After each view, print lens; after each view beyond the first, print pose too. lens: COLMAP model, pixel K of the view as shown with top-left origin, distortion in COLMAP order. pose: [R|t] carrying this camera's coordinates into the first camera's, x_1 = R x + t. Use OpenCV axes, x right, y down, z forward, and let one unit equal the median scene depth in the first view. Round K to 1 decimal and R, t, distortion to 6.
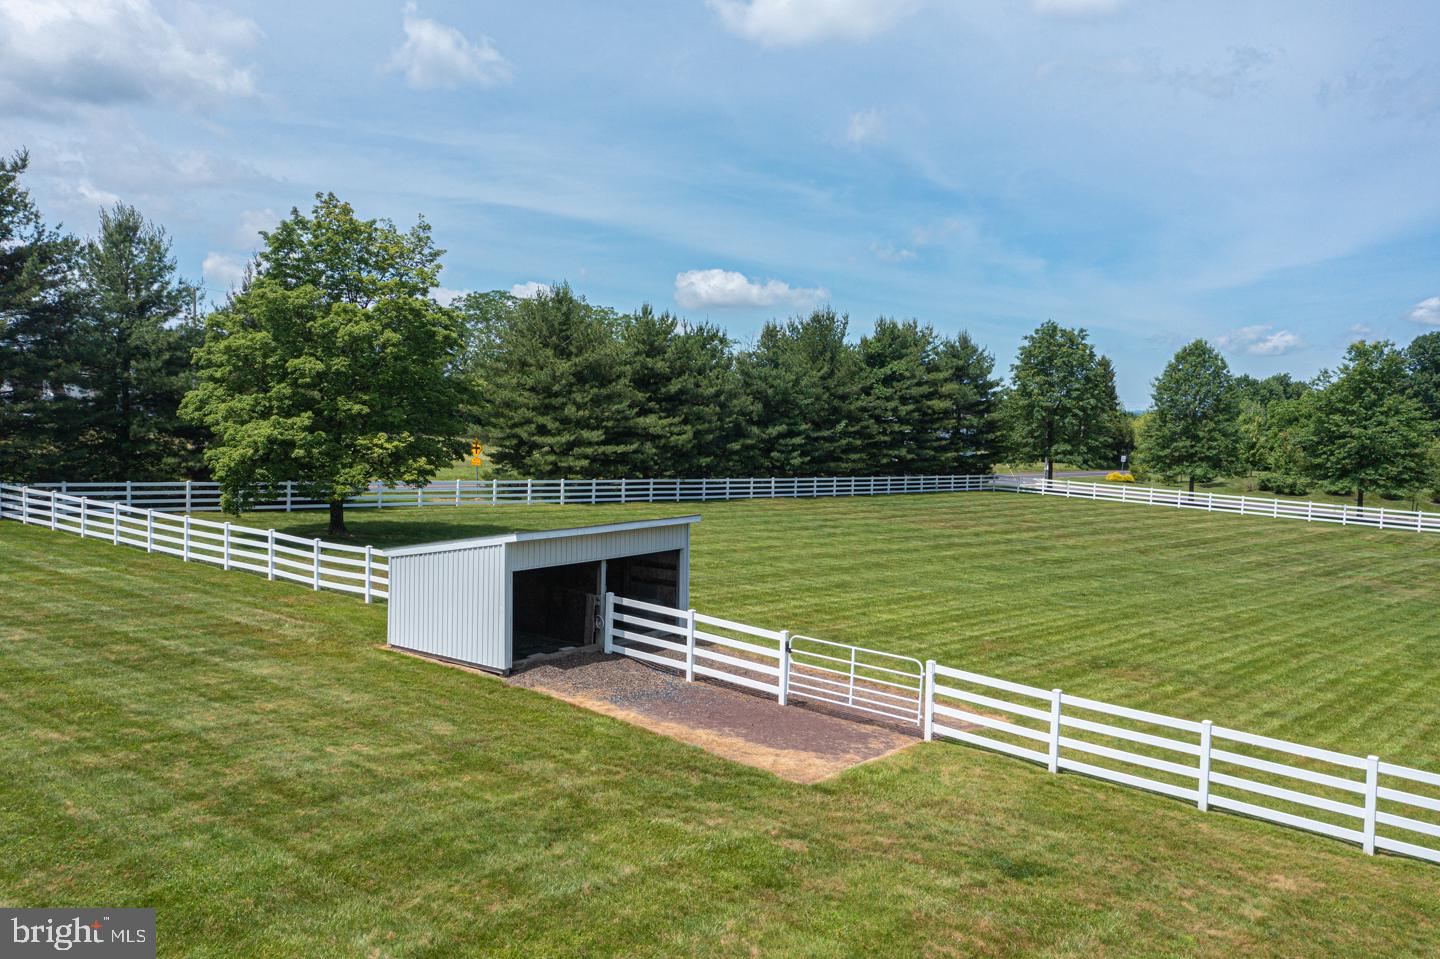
lens RADIAL K [[1177.2, 0, 720.0], [0, 1177.2, 479.5], [0, 0, 1]] dist [0.013239, -0.005584]
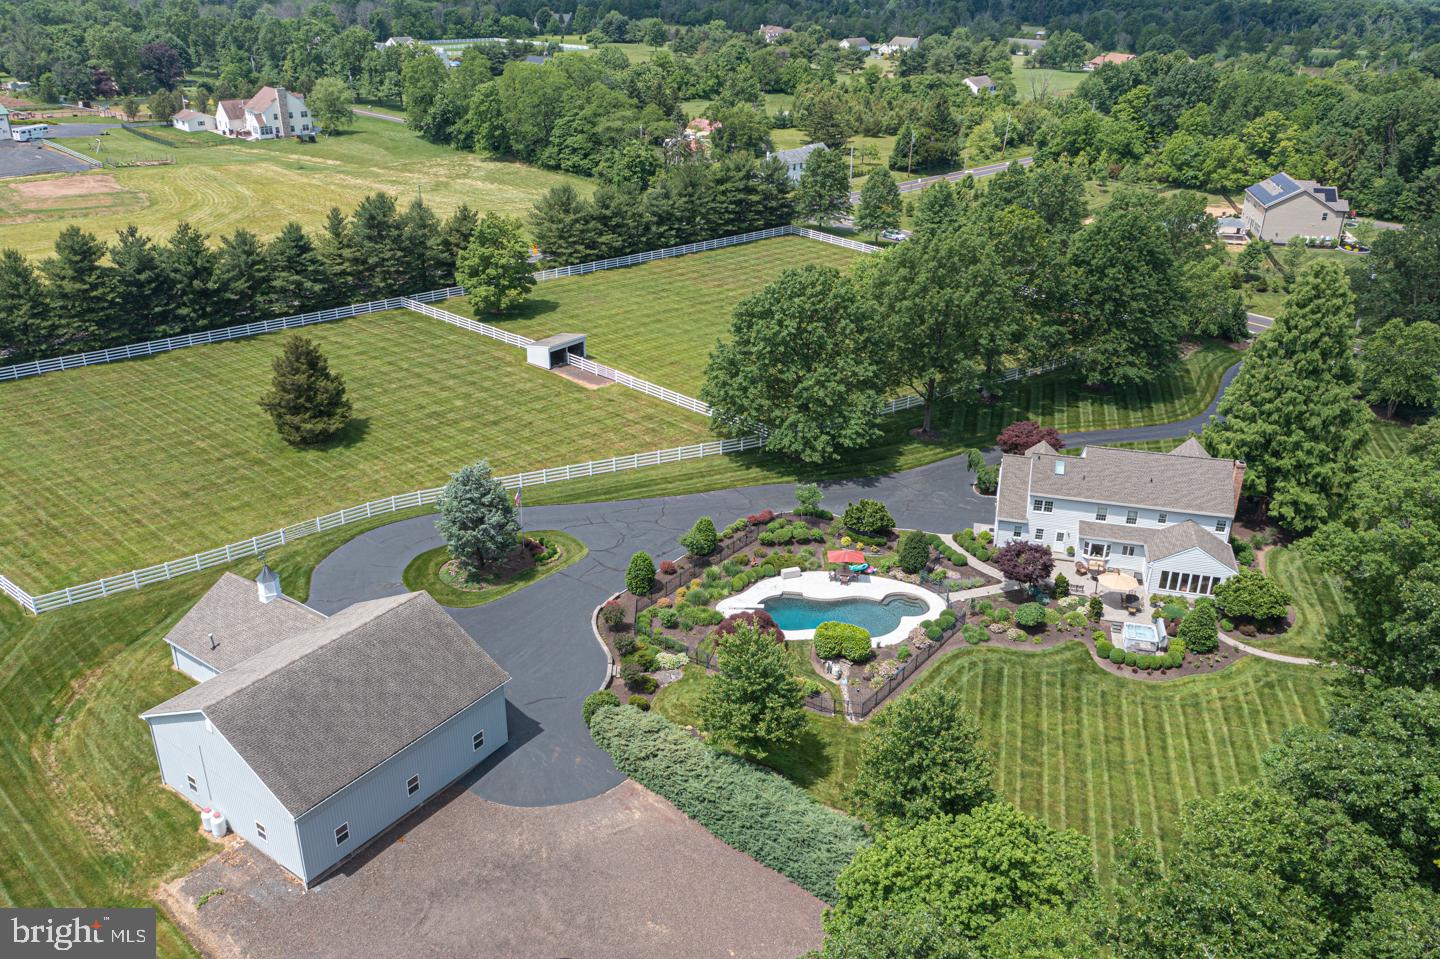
lens RADIAL K [[1206.7, 0, 720.0], [0, 1206.7, 479.5], [0, 0, 1]] dist [0.023864, -0.003117]
pose [[0.998760, 0.015008, -0.047479, 0.252070], [0.002832, 0.934839, 0.355060, -0.382433], [0.049714, -0.354754, 0.933637, -1.250037]]
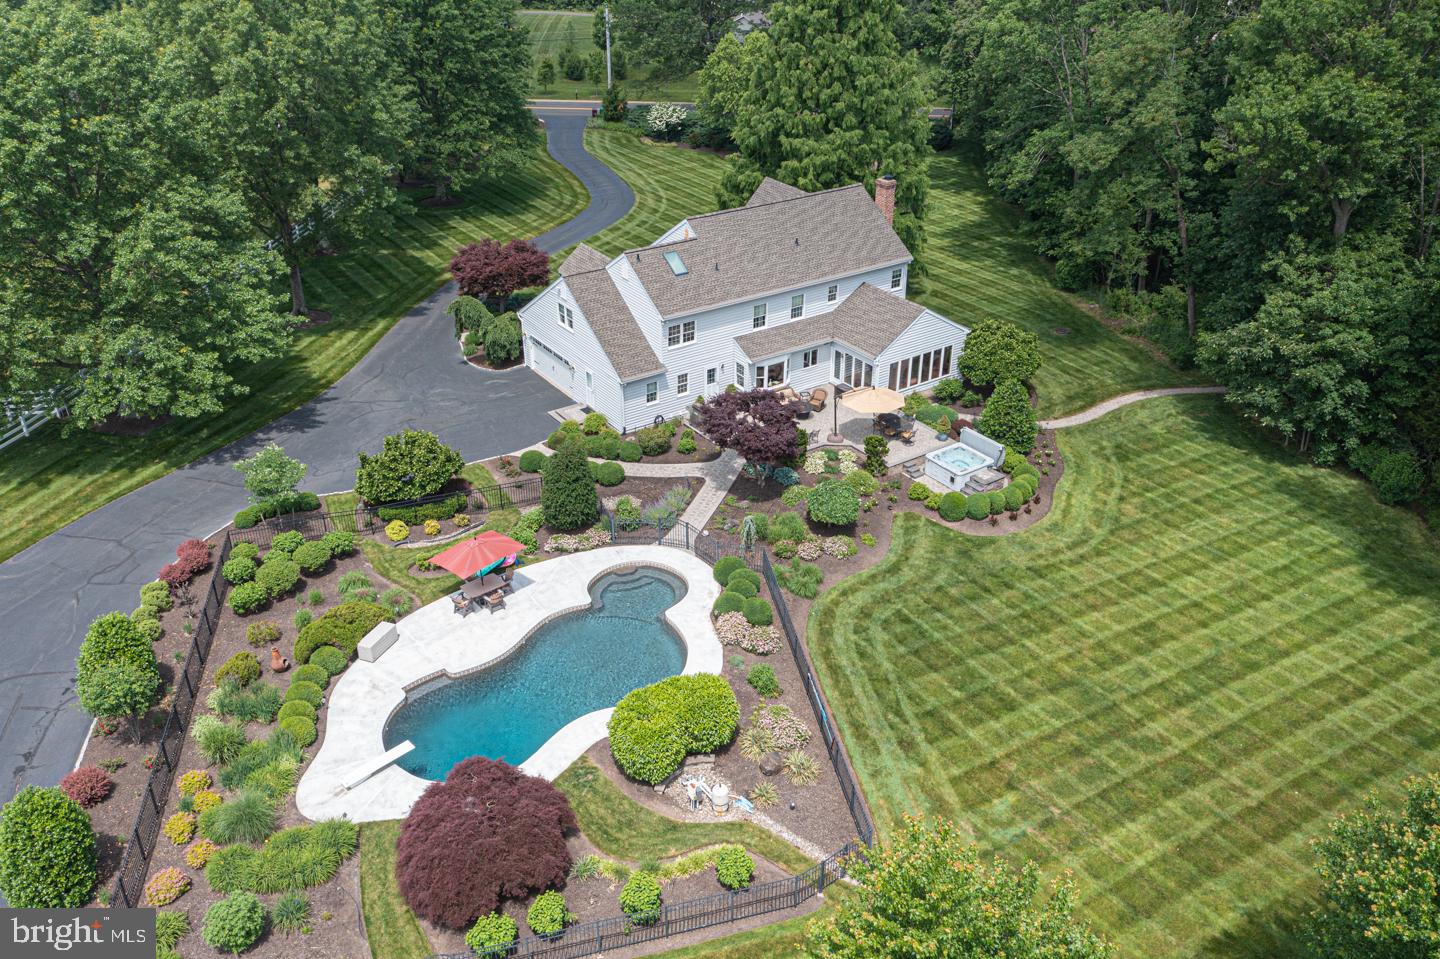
lens RADIAL K [[1166.0, 0, 757.9], [0, 1166.0, 481.1], [0, 0, 1]] dist [-0.000290, -0.003462]
pose [[0.681565, -0.370721, 0.630900, 0.097524], [0.052404, 0.884685, 0.463235, -0.173785], [-0.729878, -0.282663, 0.622398, -0.624617]]
